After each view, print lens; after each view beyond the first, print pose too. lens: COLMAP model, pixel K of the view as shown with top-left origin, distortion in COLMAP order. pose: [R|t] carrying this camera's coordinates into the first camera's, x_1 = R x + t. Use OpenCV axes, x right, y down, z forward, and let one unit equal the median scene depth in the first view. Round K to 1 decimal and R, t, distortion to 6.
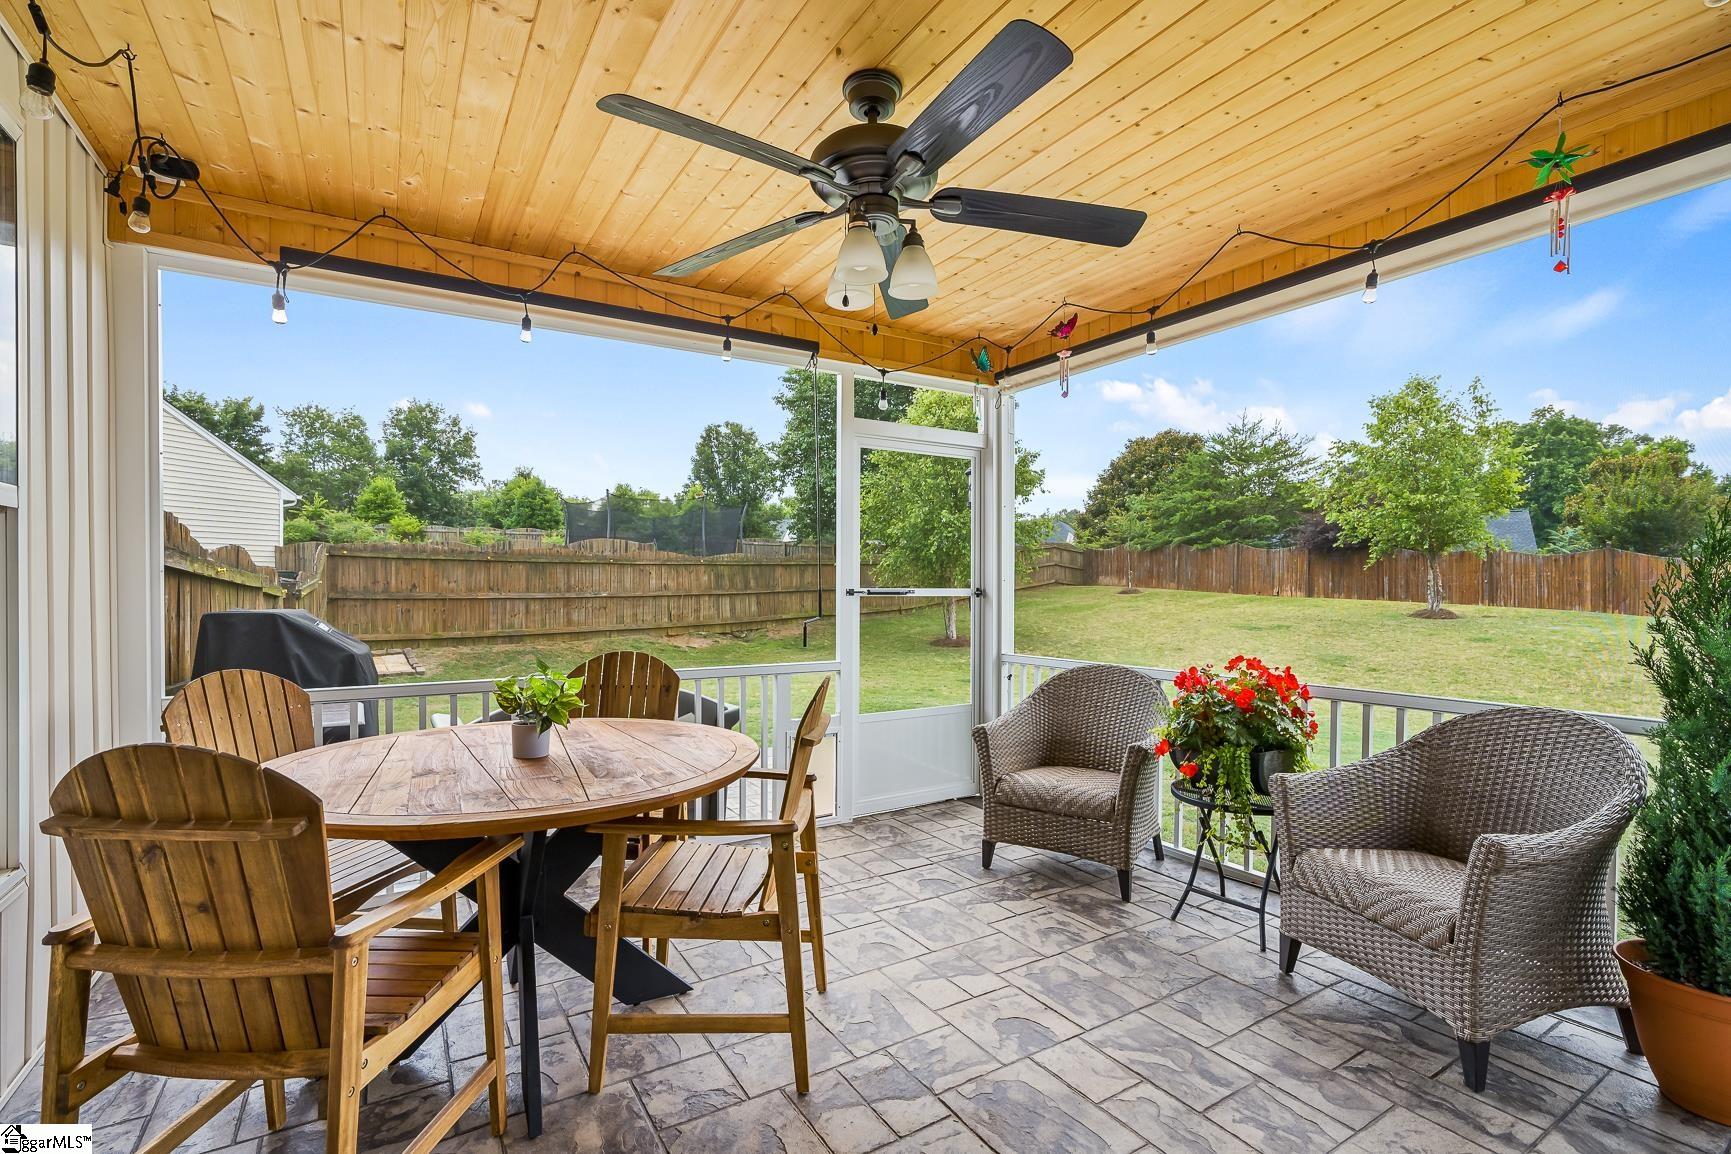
lens RADIAL K [[778.8, 0, 866.3], [0, 778.8, 585.4], [0, 0, 1]] dist [-0.013070, 0.003350]
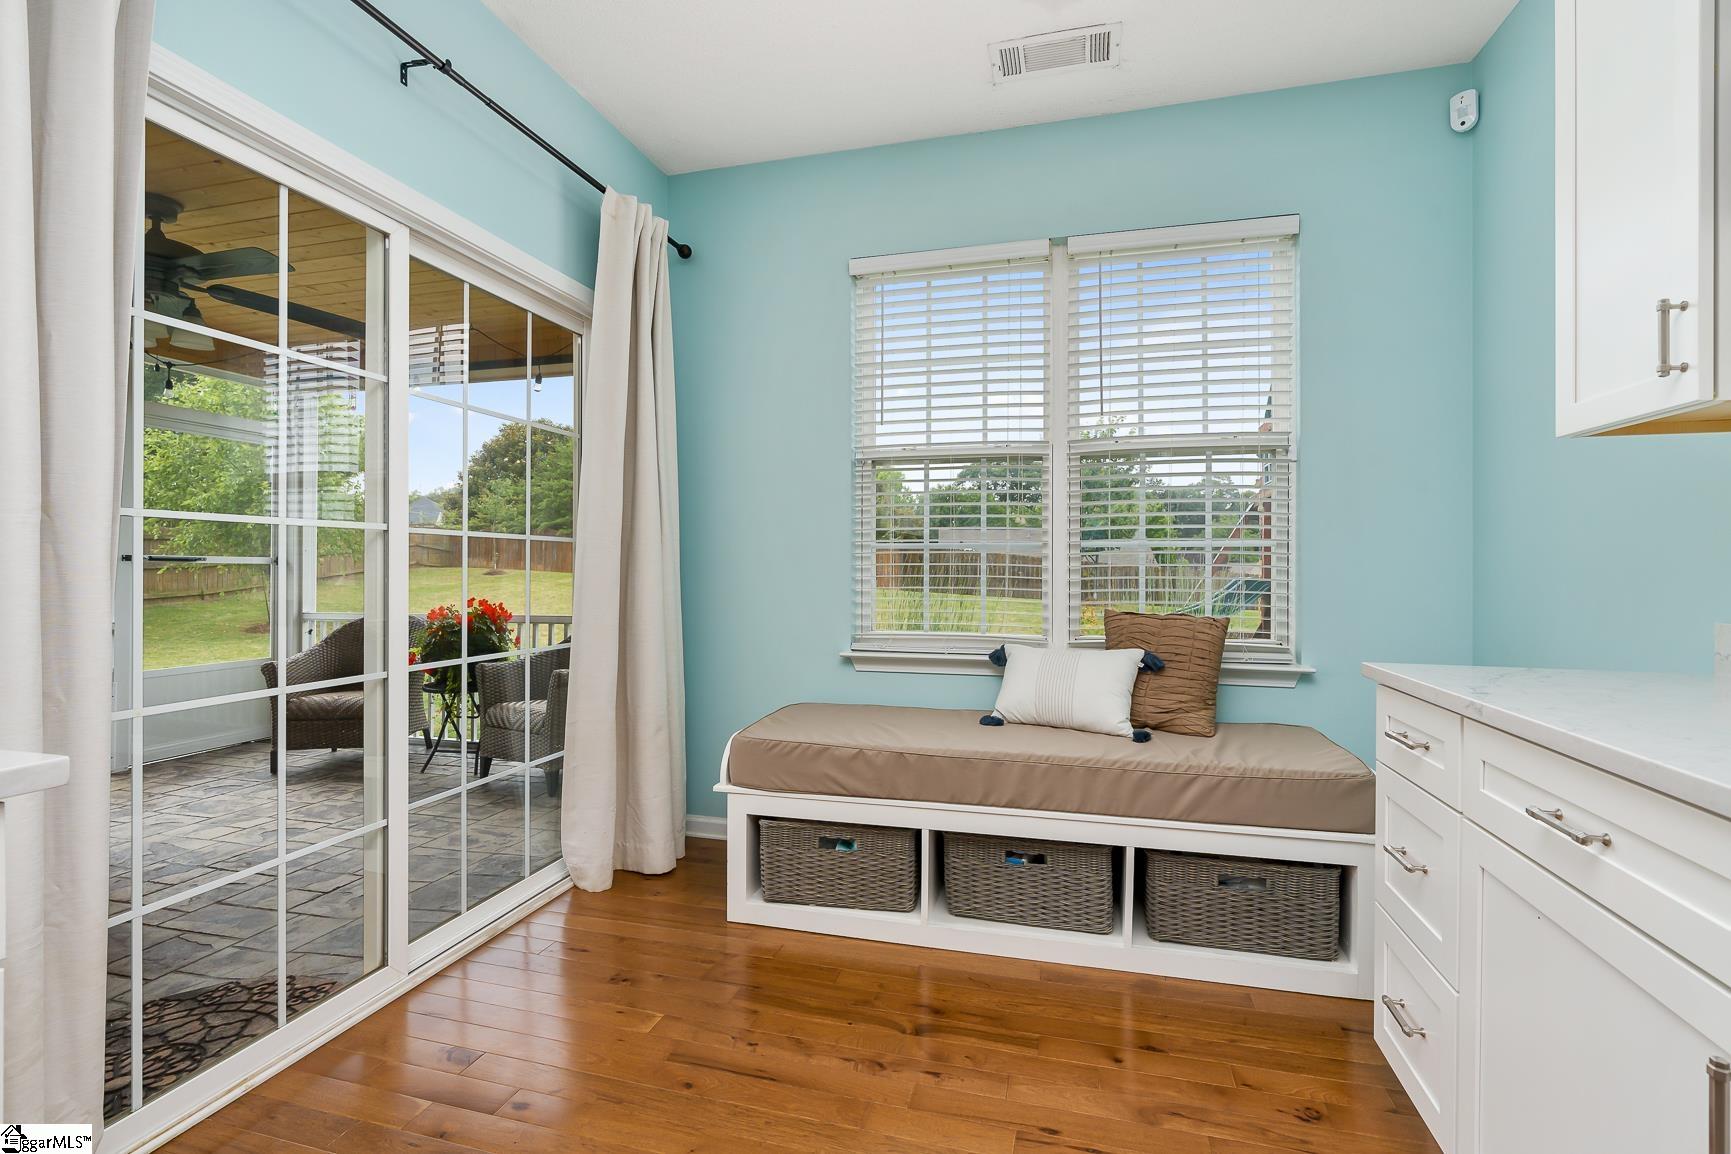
lens RADIAL K [[778.8, 0, 876.6], [0, 778.8, 563.4], [0, 0, 1]] dist [-0.013070, 0.003350]
pose [[0.727240, 0.005725, 0.686360, 0.000182], [0.000645, 0.999959, -0.009023, 0.006976], [-0.686383, 0.007005, 0.727206, -0.133935]]
